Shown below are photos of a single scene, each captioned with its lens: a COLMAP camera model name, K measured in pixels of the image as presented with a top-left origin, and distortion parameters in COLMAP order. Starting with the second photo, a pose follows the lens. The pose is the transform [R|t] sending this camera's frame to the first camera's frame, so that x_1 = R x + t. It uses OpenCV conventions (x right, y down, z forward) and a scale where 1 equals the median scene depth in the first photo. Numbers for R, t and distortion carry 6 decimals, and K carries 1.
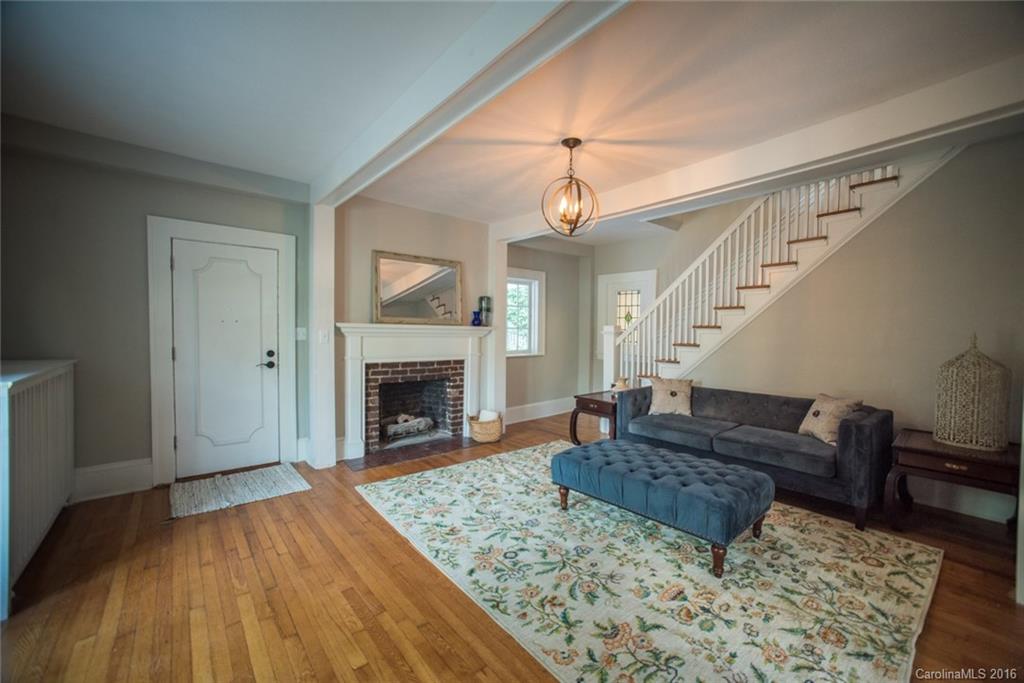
lens RADIAL K [[403.4, 0, 517.6], [0, 403.4, 340.0], [0, 0, 1]] dist [-0.028233, 0.002559]
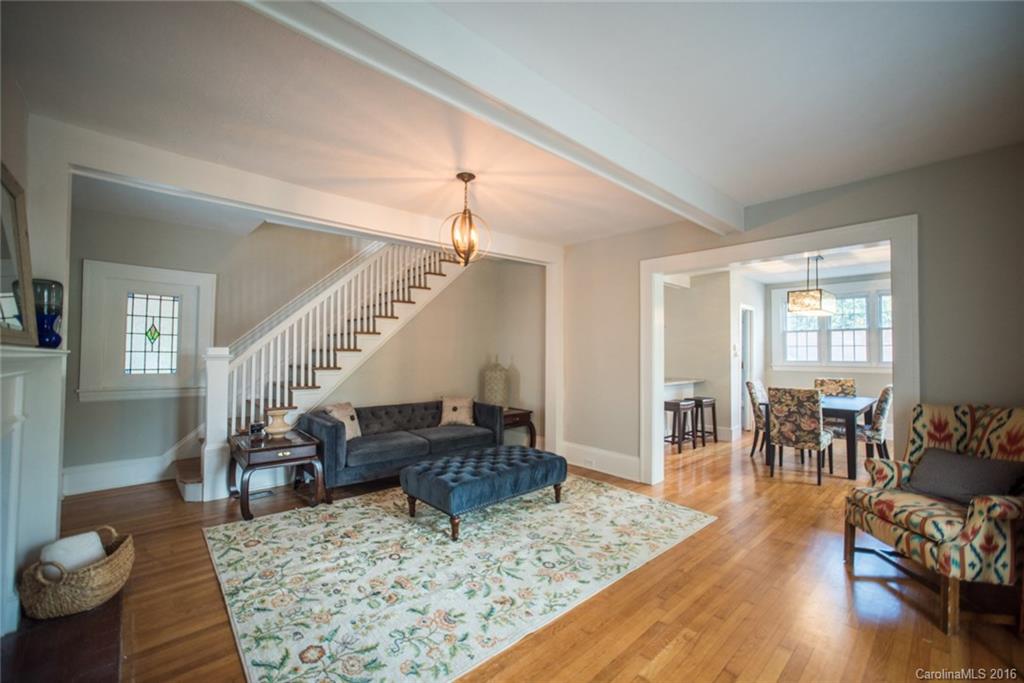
lens RADIAL K [[403.4, 0, 521.0], [0, 403.4, 343.8], [0, 0, 1]] dist [-0.028233, 0.002559]
pose [[-0.018185, 0.015542, 0.999714, -0.915137], [0.018009, 0.999722, -0.015215, -0.039294], [-0.999672, 0.017727, -0.018460, 0.894299]]
